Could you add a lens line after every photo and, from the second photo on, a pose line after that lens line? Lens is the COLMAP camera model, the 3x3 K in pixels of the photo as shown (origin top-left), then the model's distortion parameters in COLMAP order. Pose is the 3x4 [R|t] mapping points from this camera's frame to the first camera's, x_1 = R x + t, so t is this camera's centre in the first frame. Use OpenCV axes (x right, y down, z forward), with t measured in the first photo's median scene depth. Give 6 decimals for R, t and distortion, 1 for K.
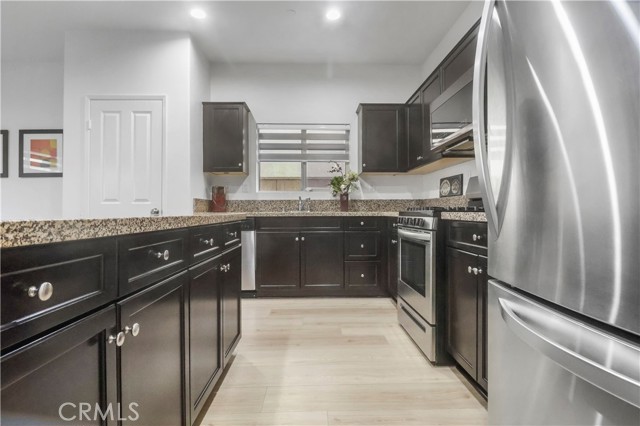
lens RADIAL K [[329.3, 0, 320.0], [0, 329.3, 213.0], [0, 0, 1]] dist [-0.004905, -0.001643]
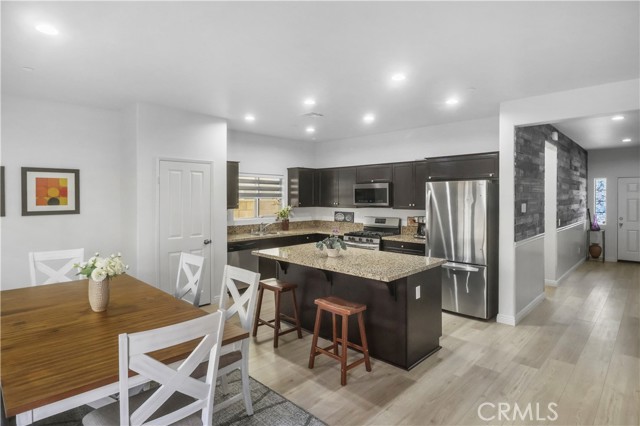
lens RADIAL K [[349.1, 0, 321.2], [0, 349.1, 201.3], [0, 0, 1]] dist [-0.000998, -0.001384]
pose [[0.711887, -0.006142, 0.702267, -1.031433], [0.000626, 0.999967, 0.008111, -0.163501], [-0.702294, -0.005335, 0.711867, -0.372222]]
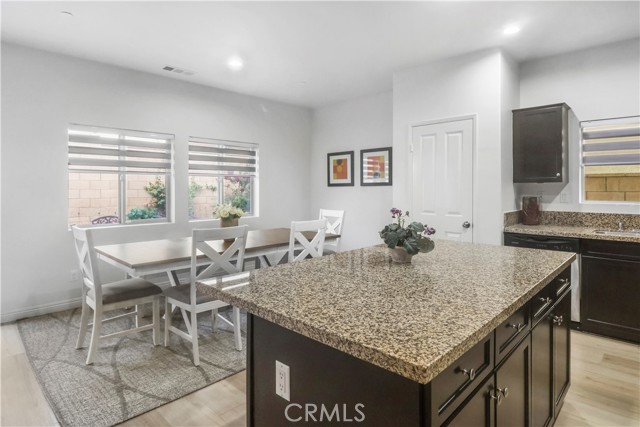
lens RADIAL K [[353.4, 0, 318.5], [0, 353.4, 188.6], [0, 0, 1]] dist [-0.003719, -0.002651]
pose [[0.697359, 0.003120, -0.716715, -0.010619], [-0.001745, 0.999995, 0.002655, -0.103724], [0.716720, -0.000601, 0.697361, -0.123887]]
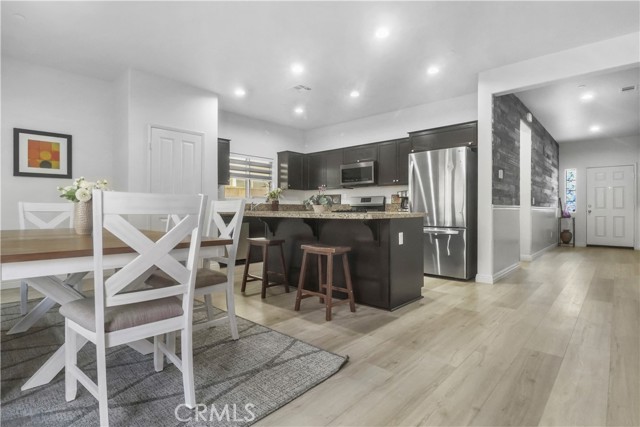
lens RADIAL K [[329.3, 0, 320.0], [0, 329.3, 213.5], [0, 0, 1]] dist [-0.004905, -0.001643]
pose [[0.693782, -0.002484, 0.720180, -1.007326], [-0.000716, 0.999991, 0.004138, 0.000450], [-0.720184, -0.003386, 0.693774, -0.363029]]
